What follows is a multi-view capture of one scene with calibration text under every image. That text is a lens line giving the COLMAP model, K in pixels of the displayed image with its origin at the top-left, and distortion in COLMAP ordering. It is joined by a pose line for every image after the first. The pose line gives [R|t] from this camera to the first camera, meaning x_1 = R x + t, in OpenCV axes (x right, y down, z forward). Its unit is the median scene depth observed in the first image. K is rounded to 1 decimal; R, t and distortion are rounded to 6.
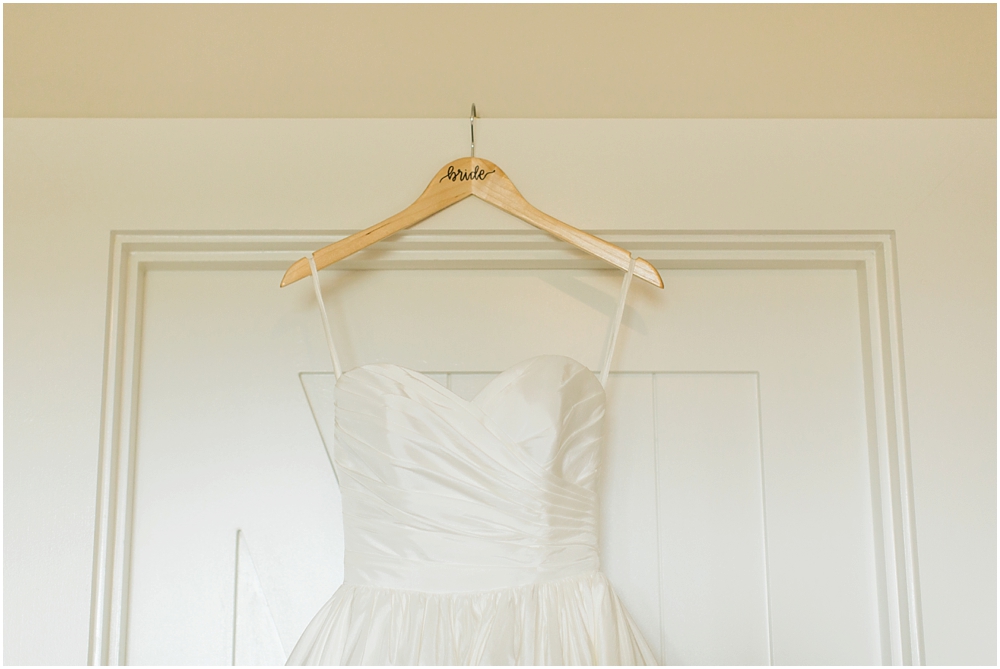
lens RADIAL K [[1445.0, 0, 498.8], [0, 1445.0, 330.4], [0, 0, 1]] dist [-0.035511, 0.000000]
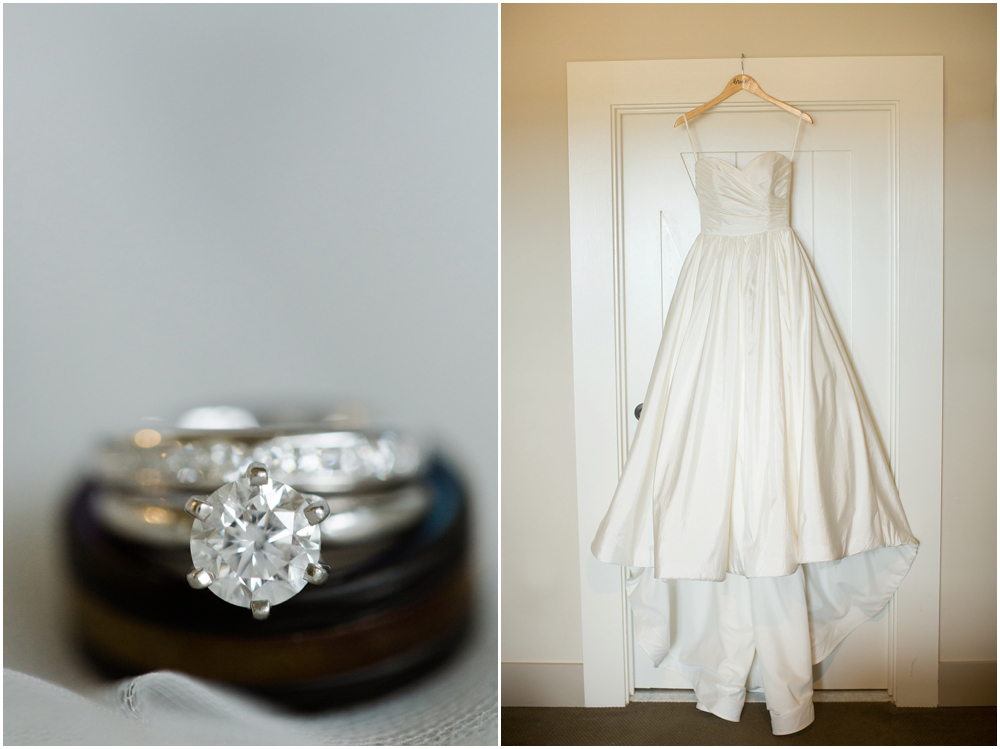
lens RADIAL K [[2789.2, 0, 499.4], [0, 2789.2, 373.9], [0, 0, 1]] dist [0.109029, 0.000000]
pose [[0.982597, -0.008826, -0.185538, 0.533492], [0.059470, 0.961240, 0.269222, -1.085469], [0.175970, -0.275571, 0.945037, -4.453370]]
